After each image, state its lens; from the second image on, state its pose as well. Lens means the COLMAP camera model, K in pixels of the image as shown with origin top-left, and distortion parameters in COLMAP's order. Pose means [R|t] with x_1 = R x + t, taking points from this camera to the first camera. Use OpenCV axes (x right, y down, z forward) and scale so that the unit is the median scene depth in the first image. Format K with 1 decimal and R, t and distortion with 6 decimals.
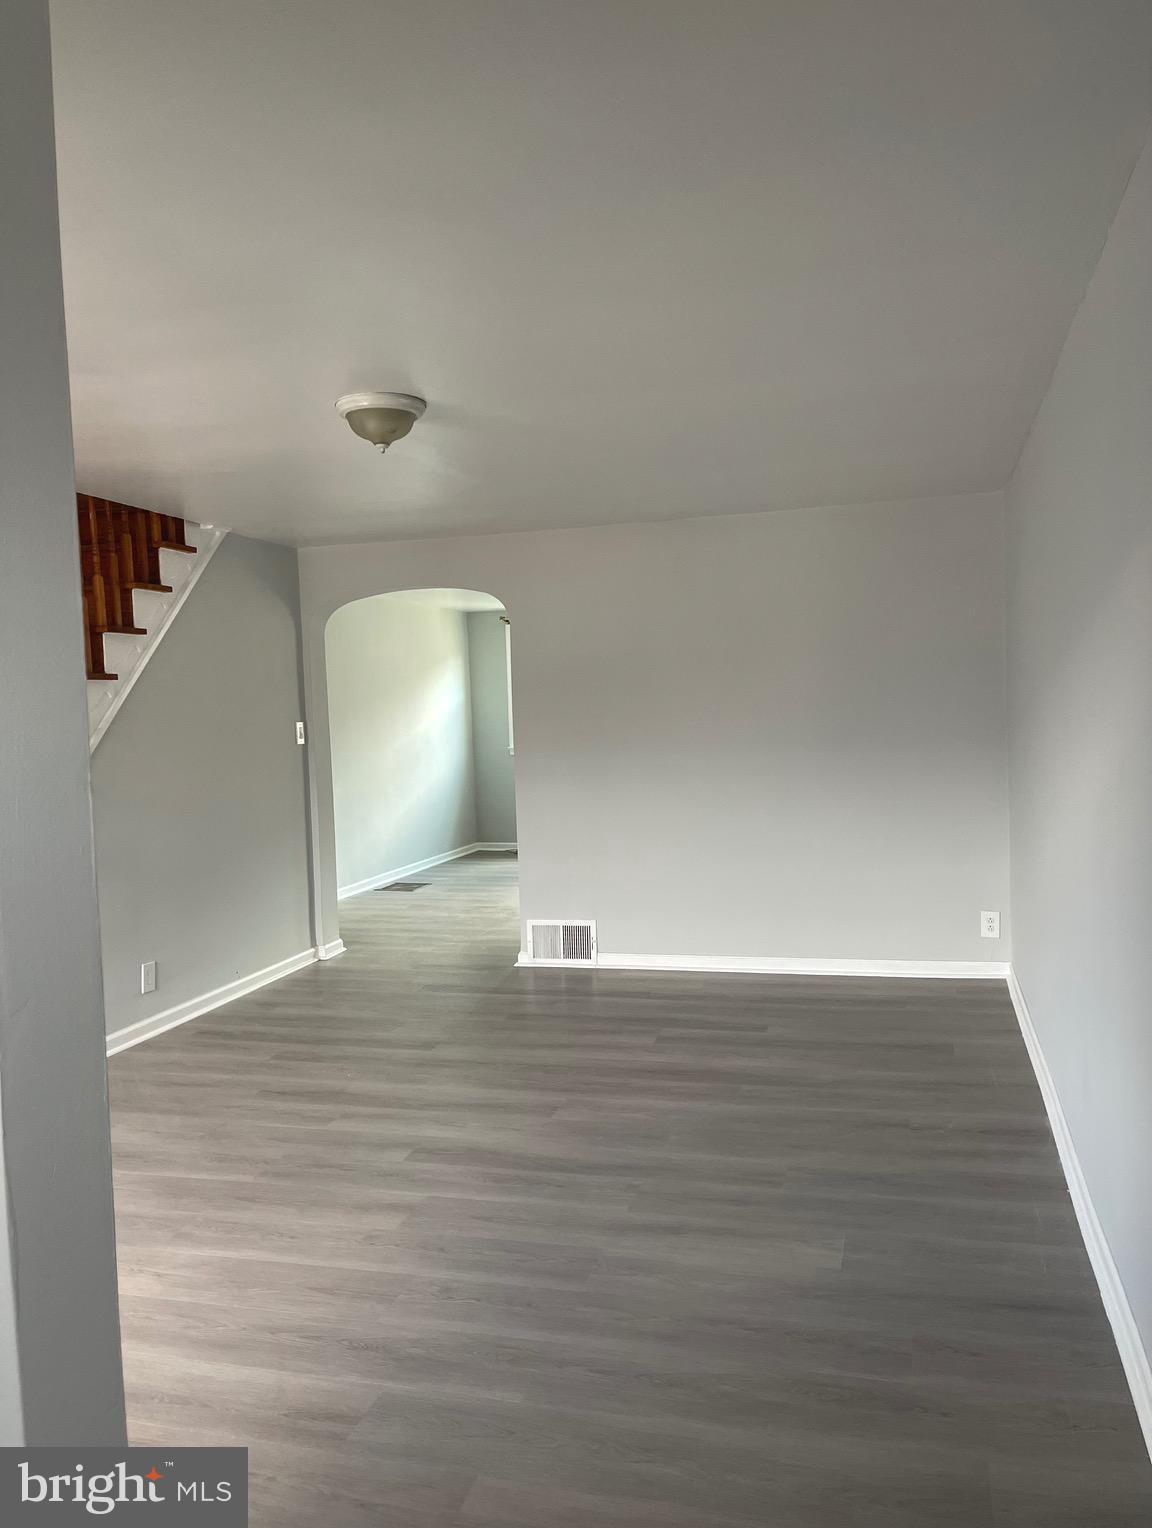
lens RADIAL K [[1155.7, 0, 571.5], [0, 1155.7, 764.7], [0, 0, 1]] dist [0.053632, 0.002350]
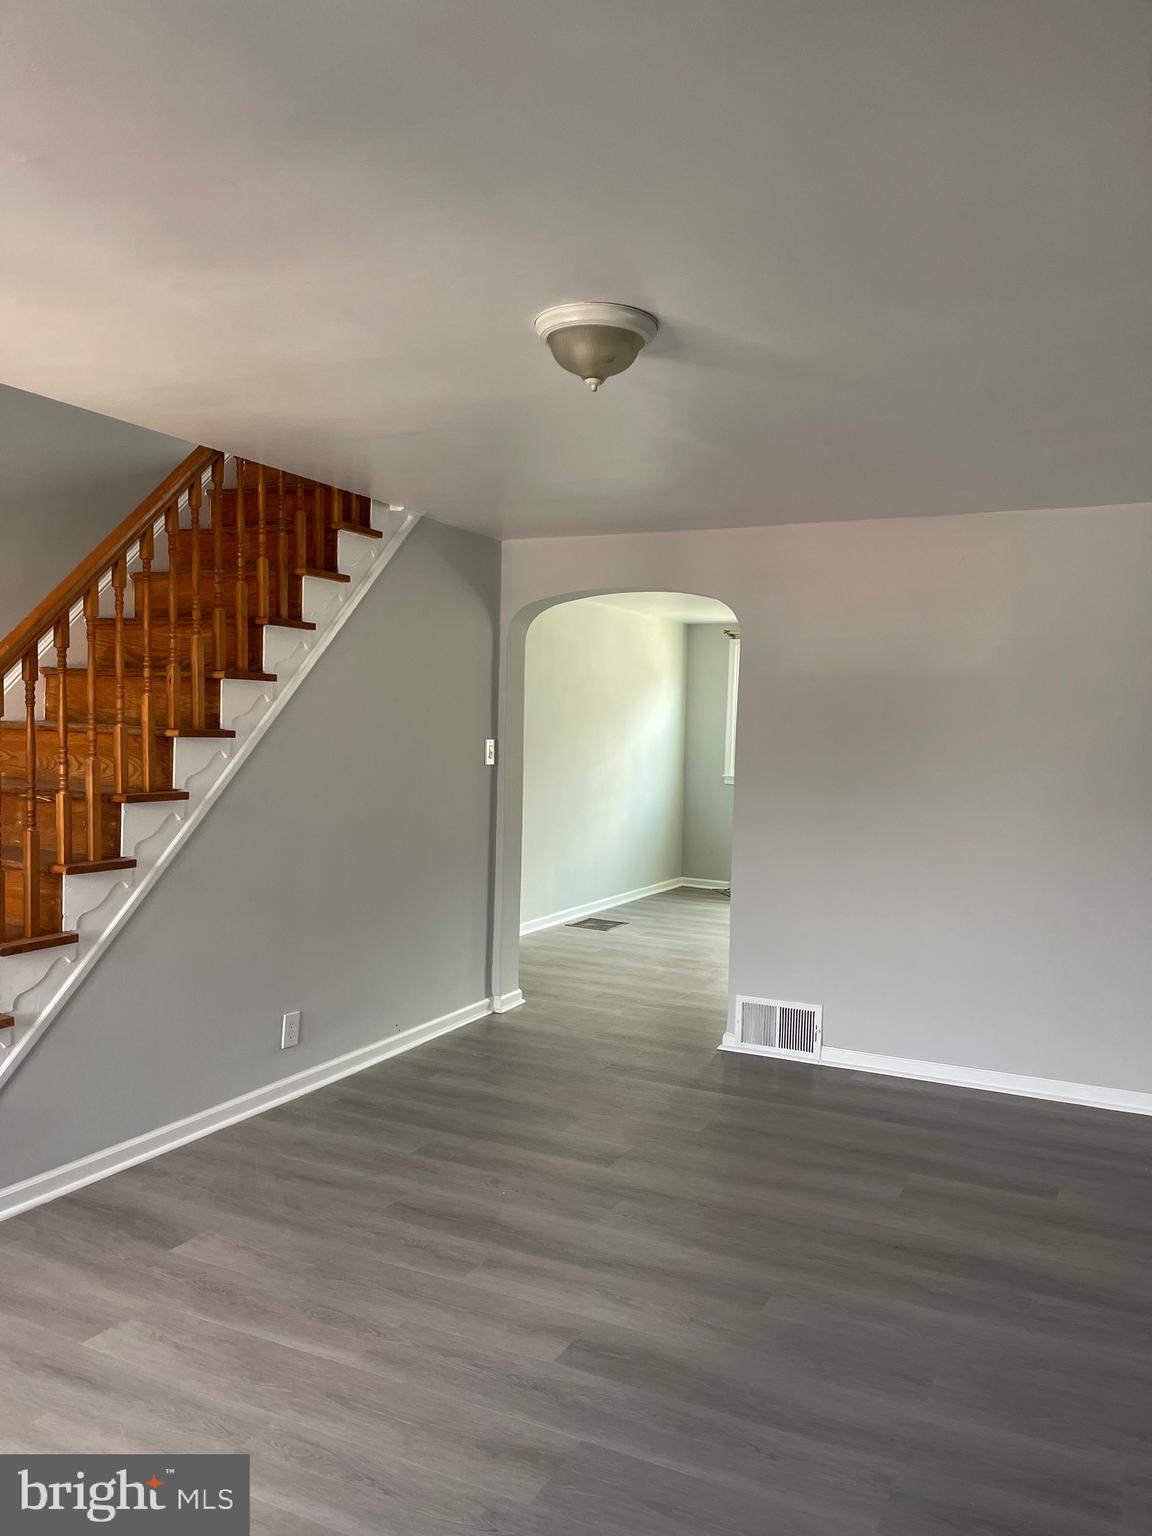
lens RADIAL K [[1140.8, 0, 576.0], [0, 1140.8, 776.7], [0, 0, 1]] dist [0.067543, -0.082225]
pose [[0.981889, 0.068677, -0.176571, -0.021440], [-0.068962, 0.997609, 0.004530, -0.021436], [0.176460, 0.007728, 0.984278, 0.208299]]
